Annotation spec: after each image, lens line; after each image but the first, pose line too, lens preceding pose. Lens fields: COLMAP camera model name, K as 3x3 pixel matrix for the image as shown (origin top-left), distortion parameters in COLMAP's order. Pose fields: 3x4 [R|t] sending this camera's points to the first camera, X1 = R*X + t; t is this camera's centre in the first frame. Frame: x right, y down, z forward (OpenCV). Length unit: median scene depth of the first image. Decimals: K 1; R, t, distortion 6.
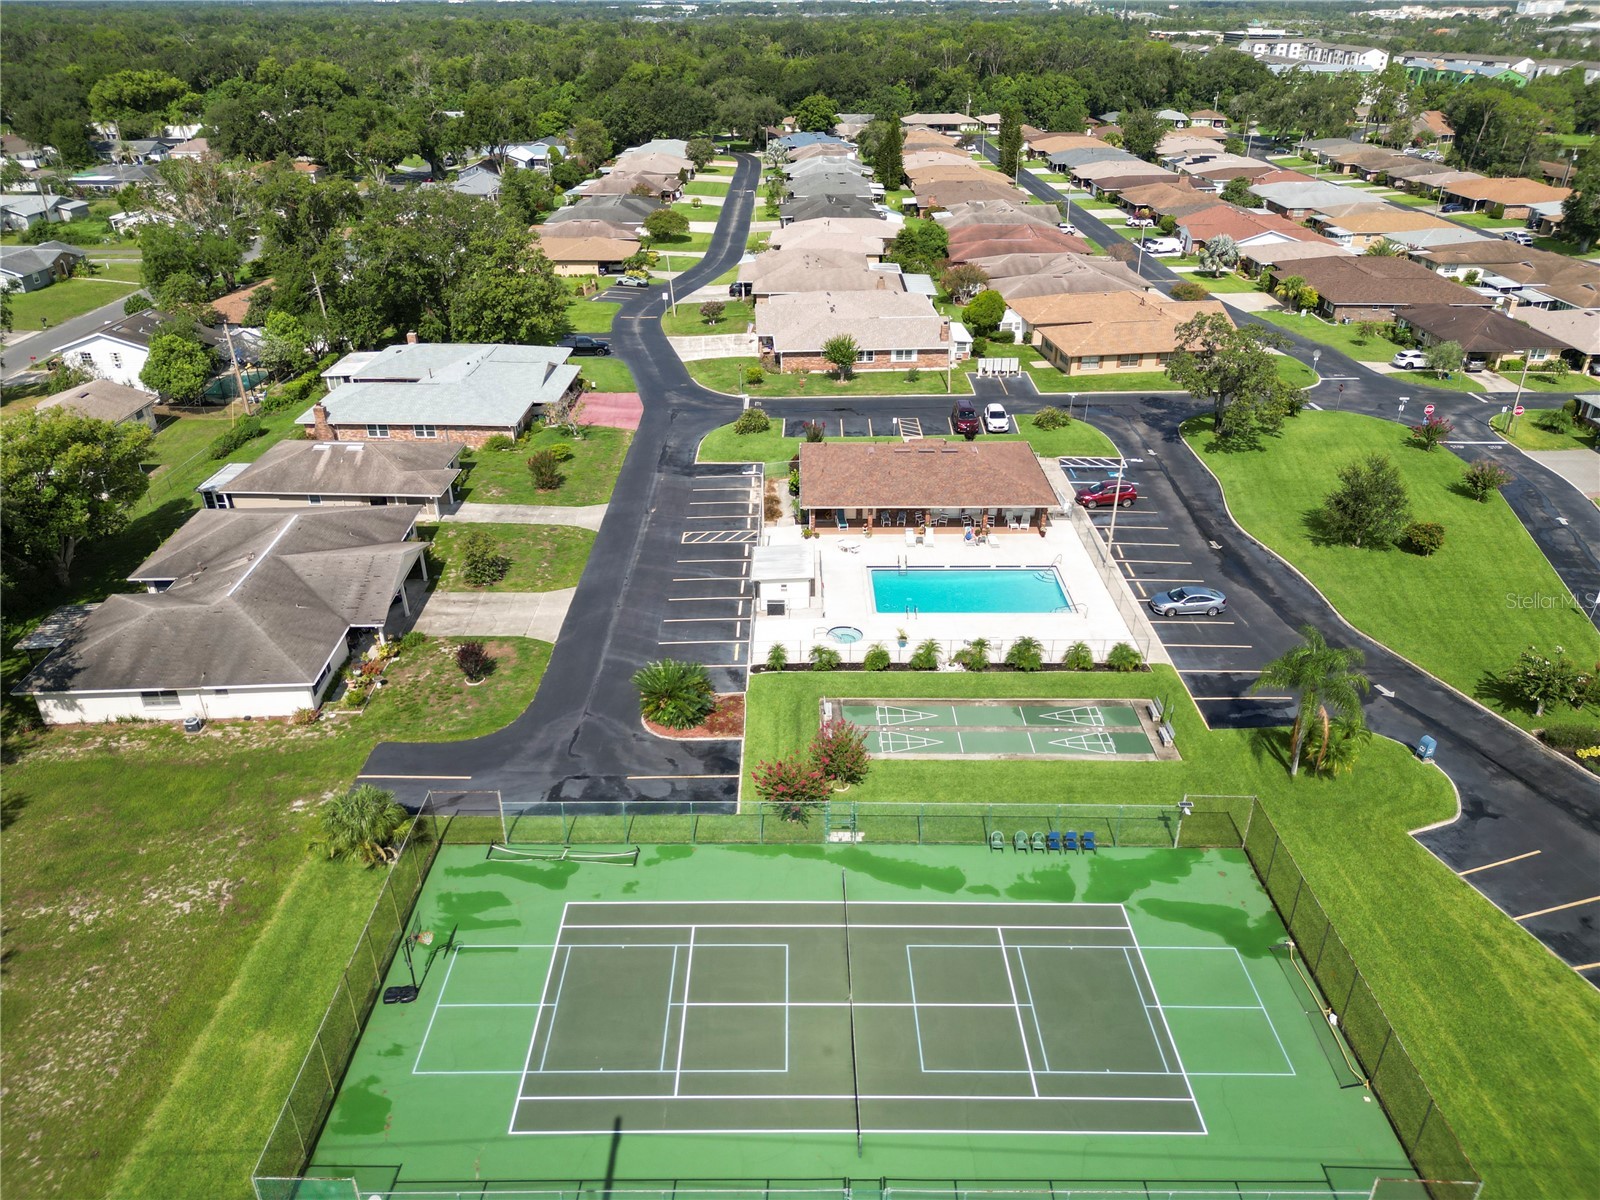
lens RADIAL K [[1121.3, 0, 797.3], [0, 1121.3, 604.8], [0, 0, 1]] dist [0.064716, -0.063023]
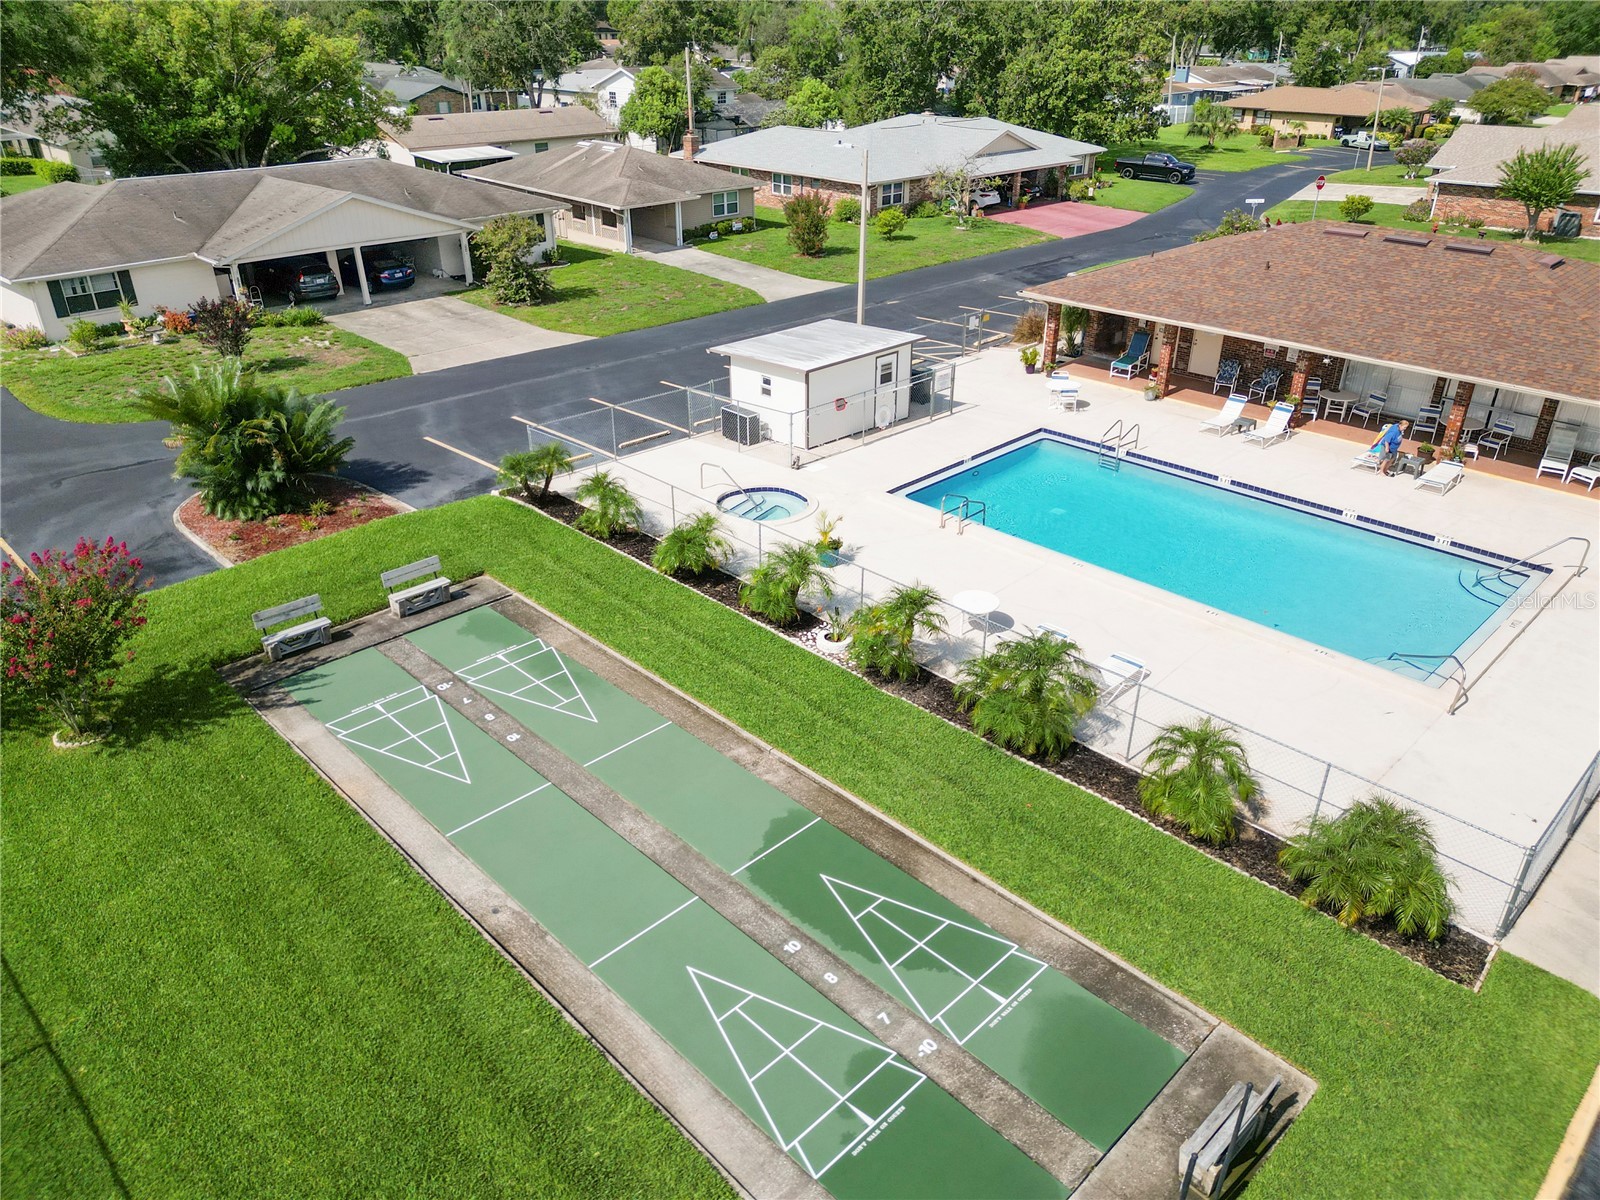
lens RADIAL K [[1121.3, 0, 797.9], [0, 1121.3, 606.5], [0, 0, 1]] dist [0.064716, -0.063023]
pose [[0.700582, 0.337429, -0.628750, 0.188761], [-0.339840, 0.932562, 0.121810, 0.004879], [0.627450, 0.128336, 0.768008, 0.415874]]
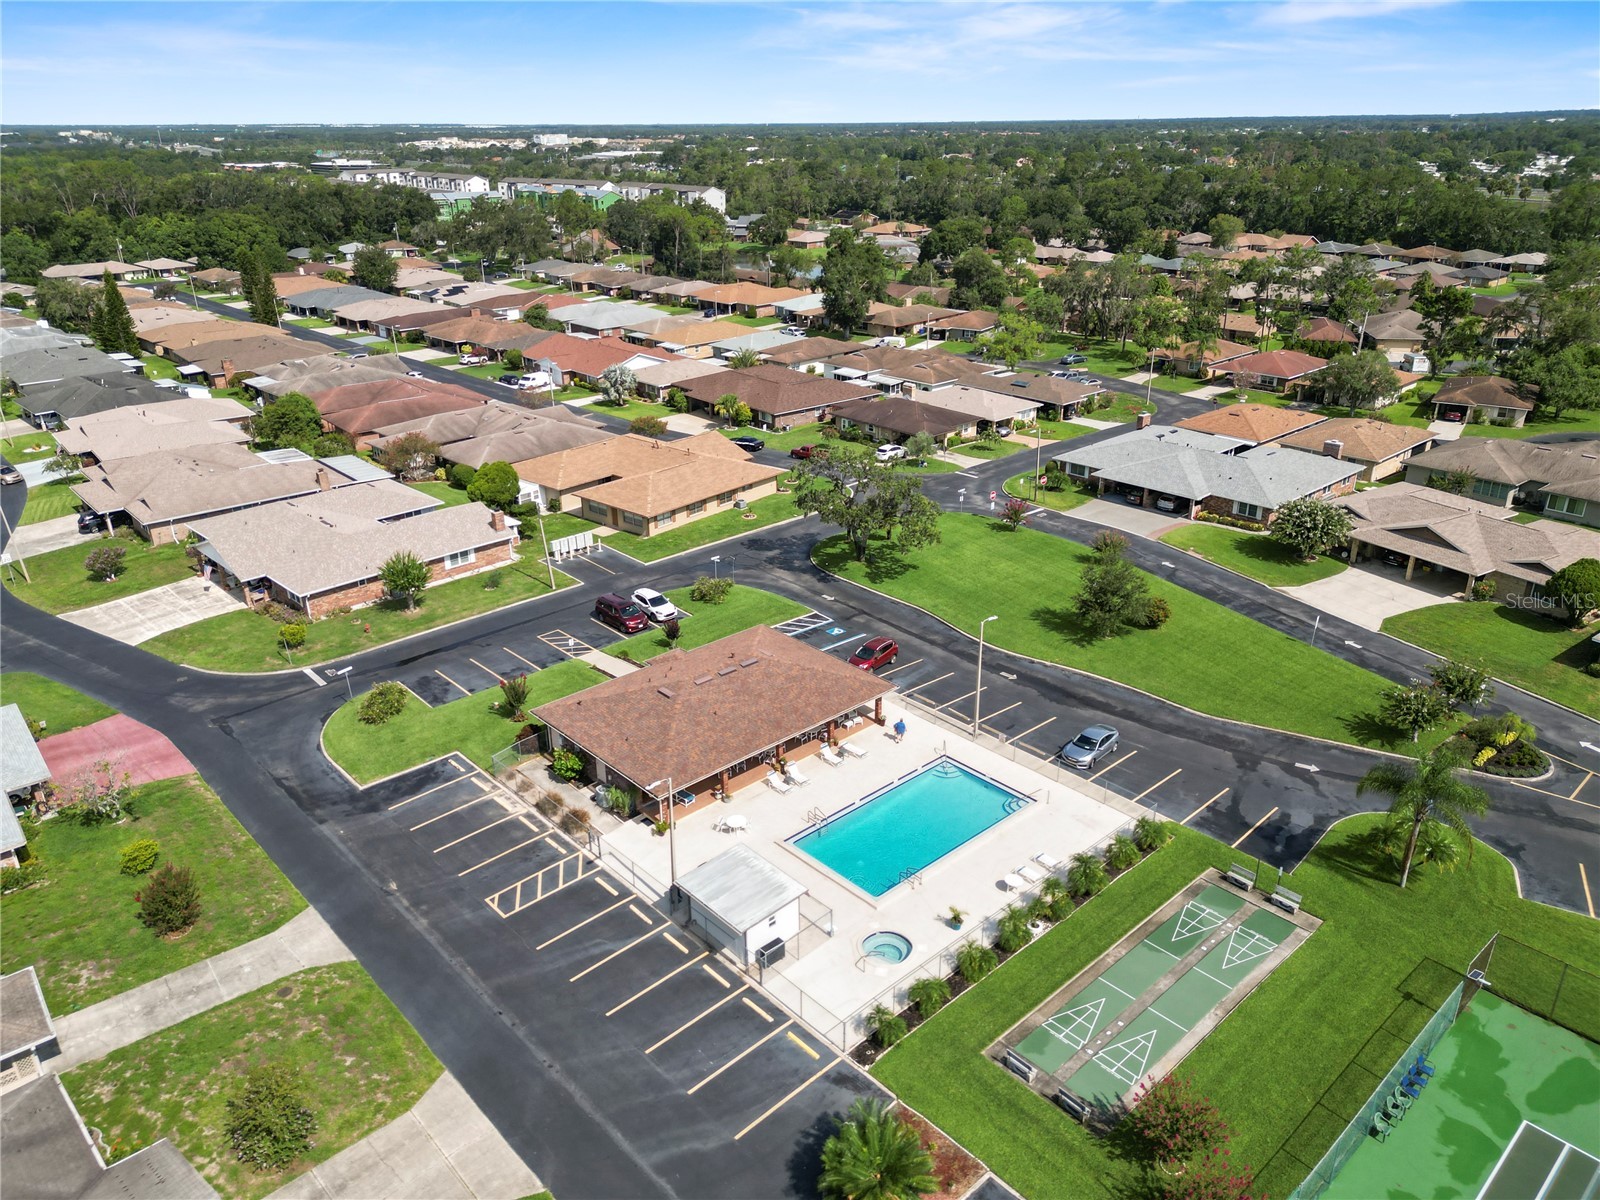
lens RADIAL K [[1121.3, 0, 800.4], [0, 1121.3, 601.8], [0, 0, 1]] dist [0.064716, -0.063023]
pose [[0.737278, -0.266543, 0.620786, -0.240427], [0.325114, 0.945467, 0.019827, -0.133185], [-0.592218, 0.187208, 0.783729, 0.237798]]
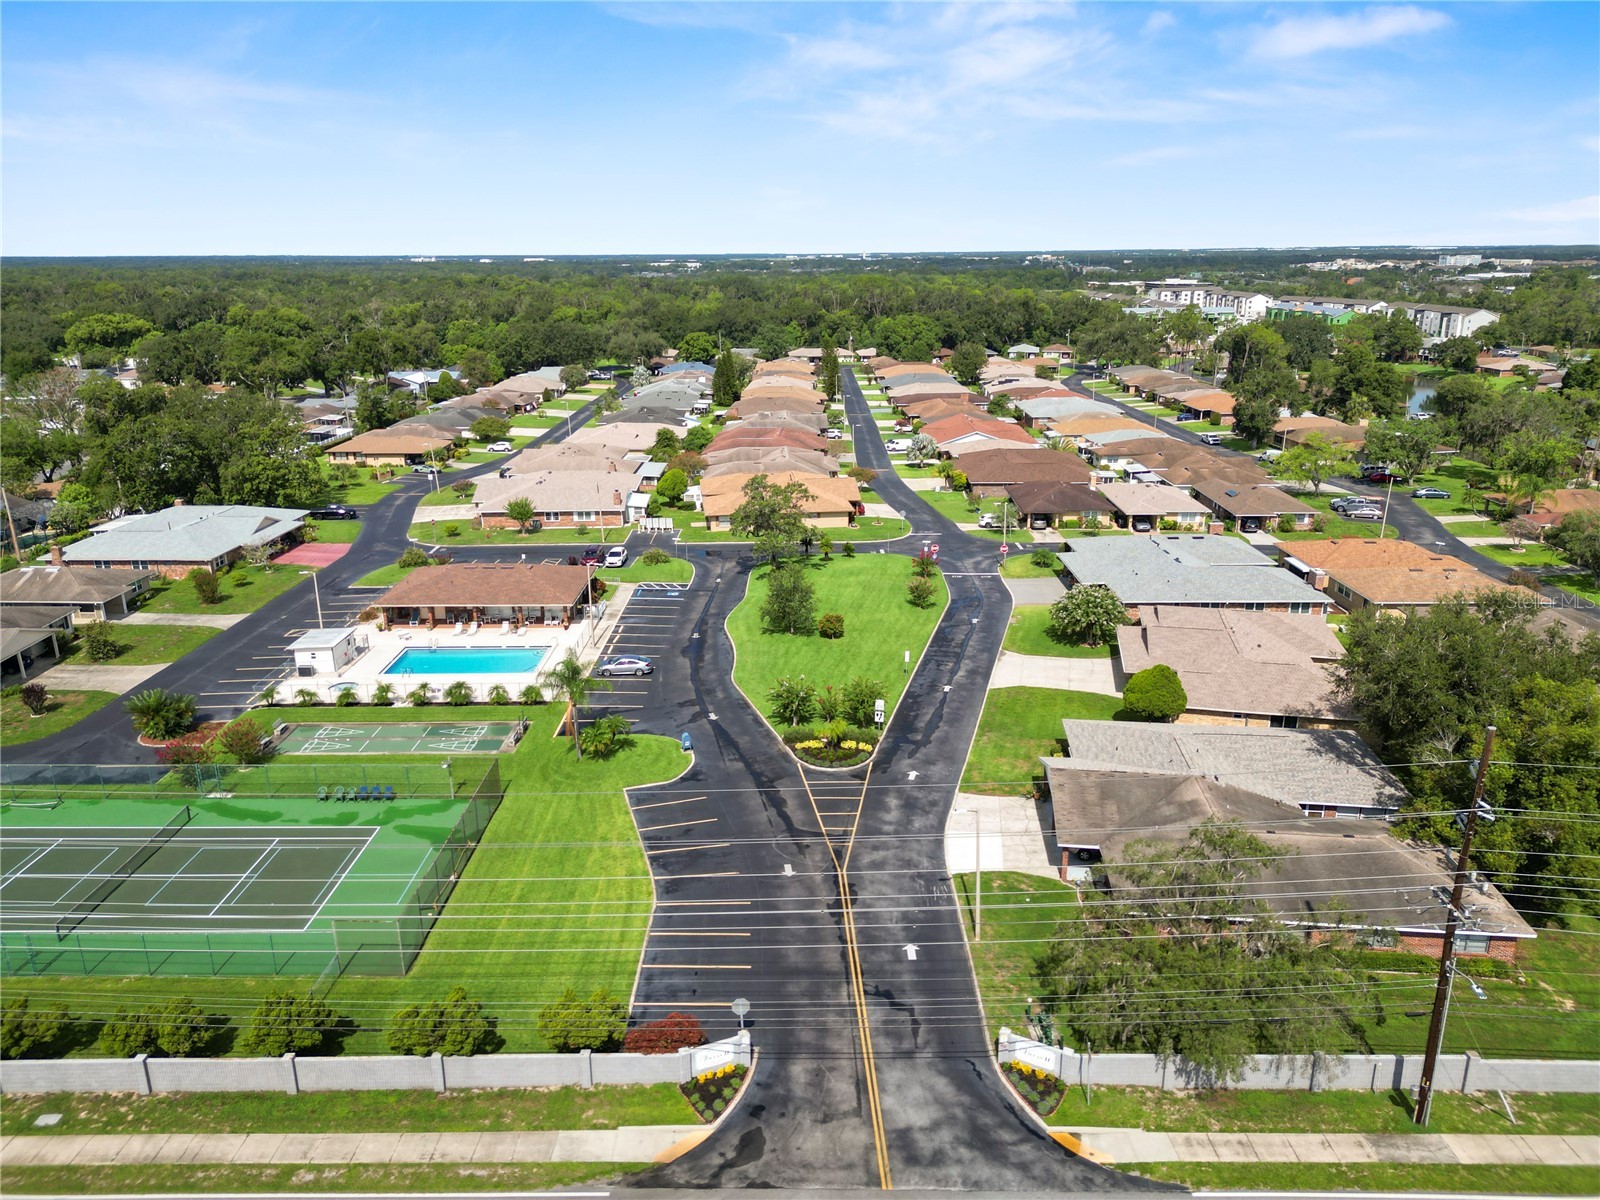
lens RADIAL K [[1121.3, 0, 800.5], [0, 1121.3, 606.6], [0, 0, 1]] dist [0.064716, -0.063023]
pose [[0.999977, -0.002851, -0.006129, 0.348470], [0.001642, 0.982005, -0.188845, 0.110436], [0.006557, 0.188831, 0.981988, -0.189797]]
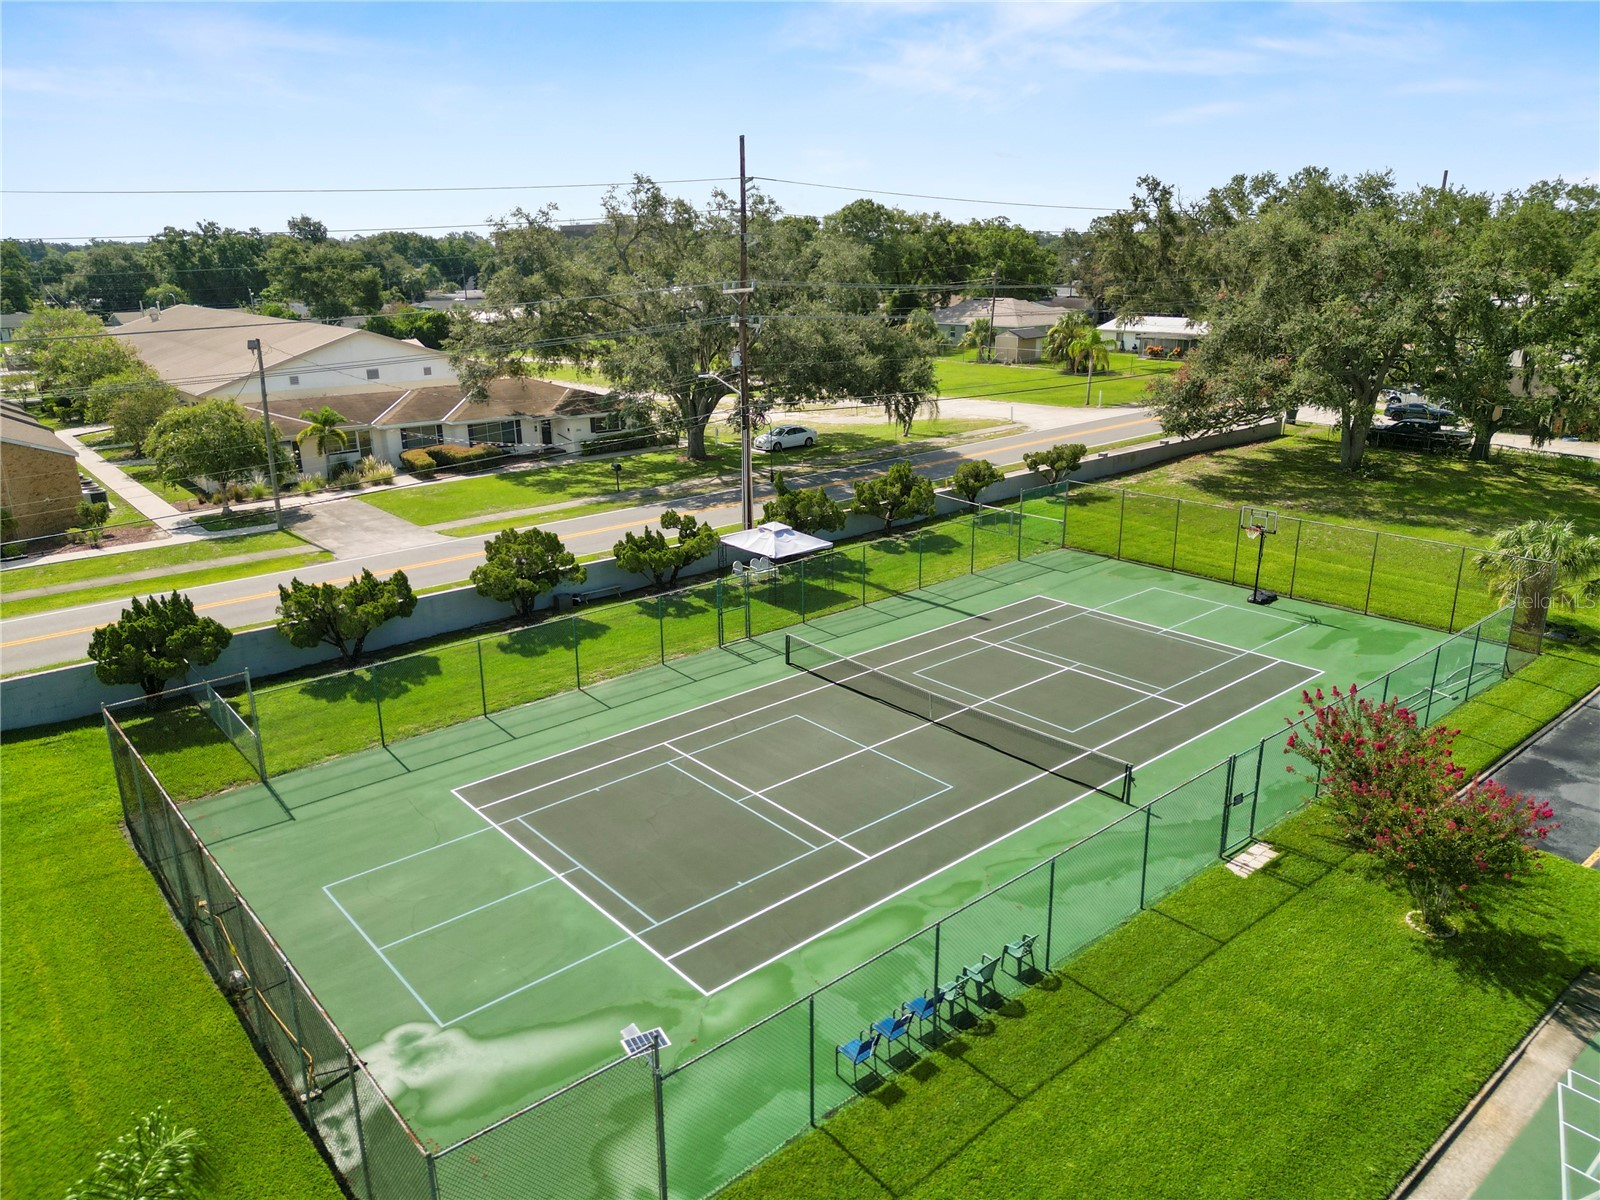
lens RADIAL K [[1121.3, 0, 795.8], [0, 1121.3, 602.7], [0, 0, 1]] dist [0.064716, -0.063023]
pose [[-0.763325, 0.205329, -0.612515, 0.207603], [-0.295845, 0.731771, 0.613992, -0.048813], [0.574292, 0.649885, -0.497834, 0.478366]]
